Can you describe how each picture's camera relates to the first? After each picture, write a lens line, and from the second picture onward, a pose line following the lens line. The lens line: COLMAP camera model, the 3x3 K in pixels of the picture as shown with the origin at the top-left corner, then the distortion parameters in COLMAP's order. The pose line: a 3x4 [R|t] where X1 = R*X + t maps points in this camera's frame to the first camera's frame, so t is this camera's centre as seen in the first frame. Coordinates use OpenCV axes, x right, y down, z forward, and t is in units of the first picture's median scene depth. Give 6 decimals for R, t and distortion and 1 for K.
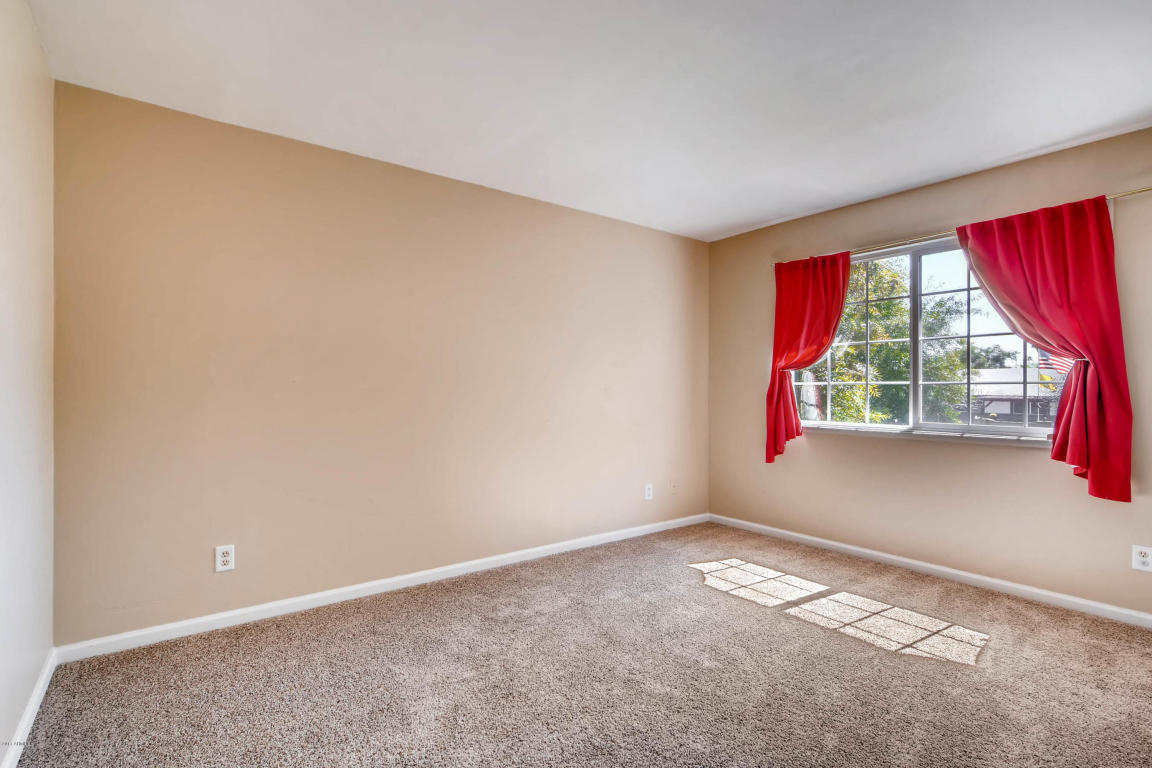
lens RADIAL K [[554.9, 0, 576.4], [0, 554.9, 389.9], [0, 0, 1]] dist [-0.000257, -0.000303]
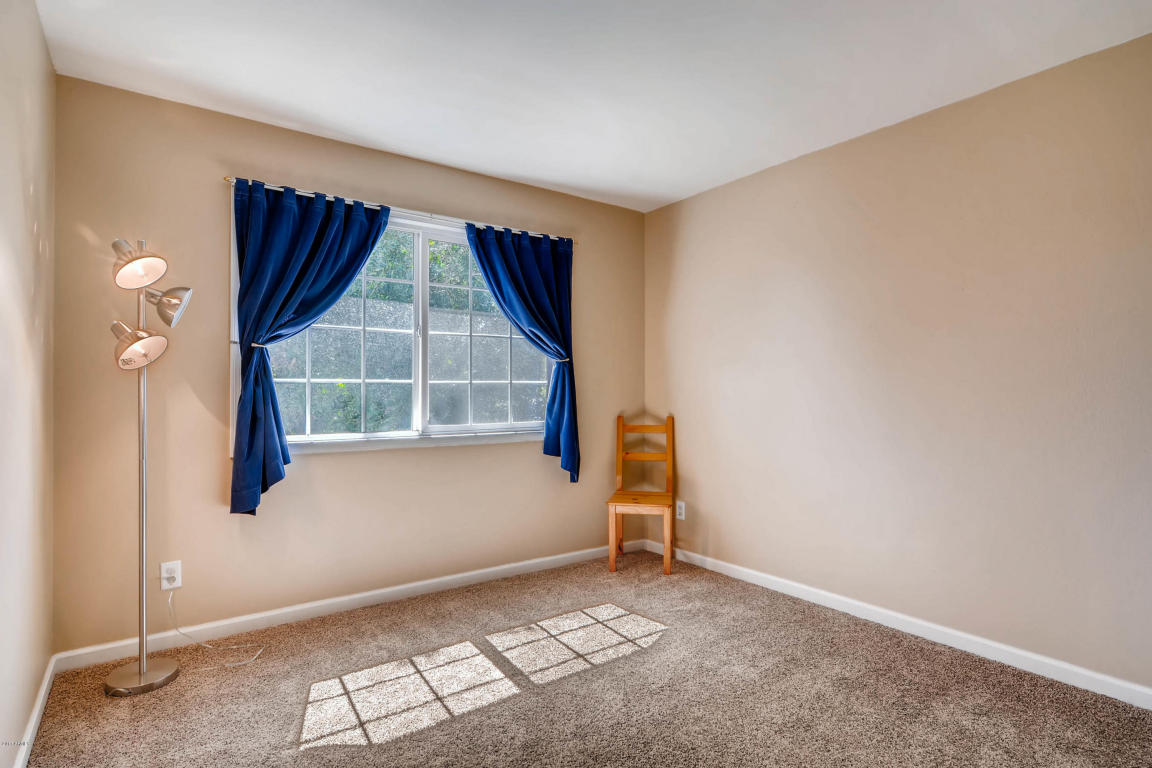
lens RADIAL K [[608.6, 0, 576.0], [0, 608.6, 384.0], [0, 0, 1]] dist [-0.000018, 0.000029]
pose [[0.015379, -0.005677, 0.999866, -0.405219], [0.003870, 0.999977, 0.005618, -0.014777], [-0.999874, 0.003783, 0.015400, 0.832045]]
